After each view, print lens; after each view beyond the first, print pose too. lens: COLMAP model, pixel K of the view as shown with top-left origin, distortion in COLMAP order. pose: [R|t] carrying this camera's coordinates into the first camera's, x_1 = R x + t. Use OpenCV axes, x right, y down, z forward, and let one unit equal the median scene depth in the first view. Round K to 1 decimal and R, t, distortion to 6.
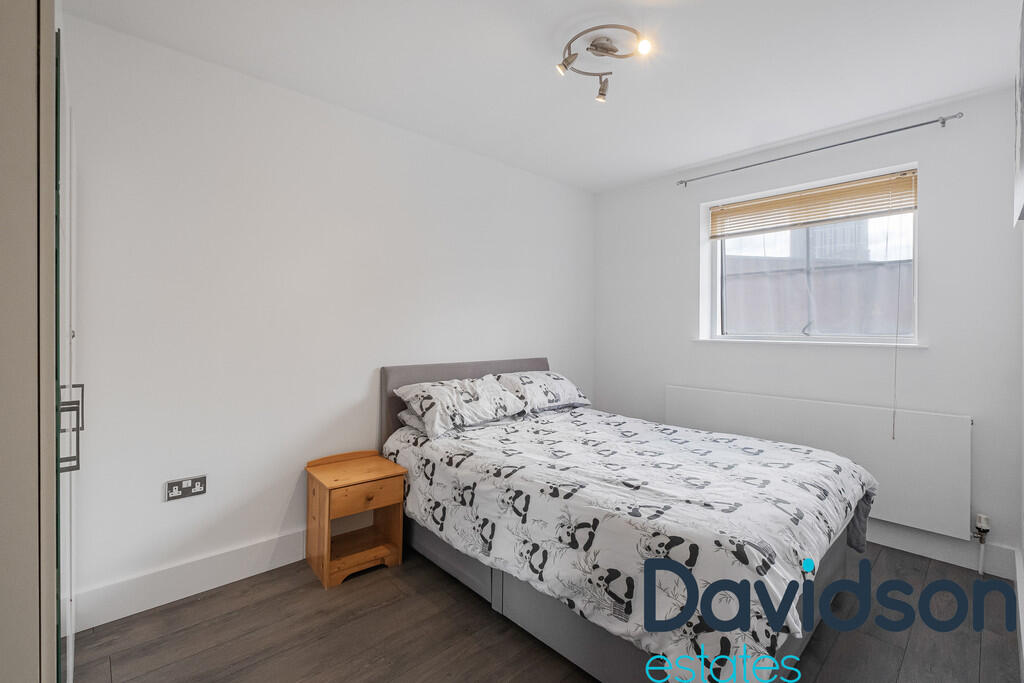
lens RADIAL K [[450.0, 0, 509.5], [0, 450.0, 338.4], [0, 0, 1]] dist [0.002203, 0.000329]
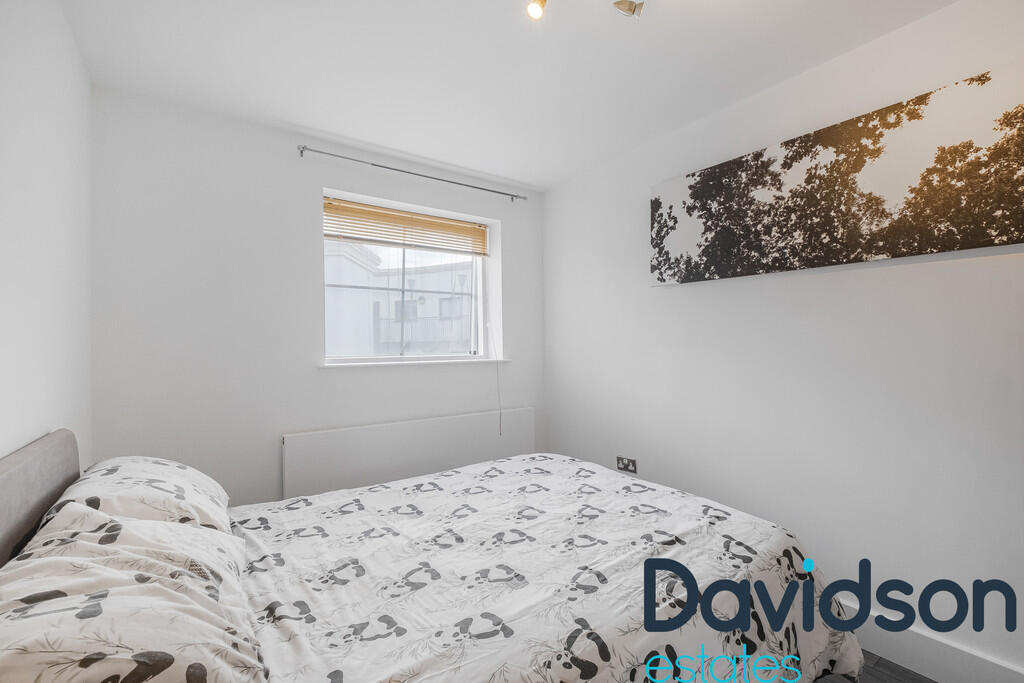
lens RADIAL K [[450.0, 0, 509.5], [0, 450.0, 338.4], [0, 0, 1]] dist [0.002203, 0.000329]
pose [[0.136736, -0.002075, 0.990605, -0.518093], [0.038612, 0.999249, -0.003237, -0.048179], [-0.989855, 0.038692, 0.136713, 1.026407]]
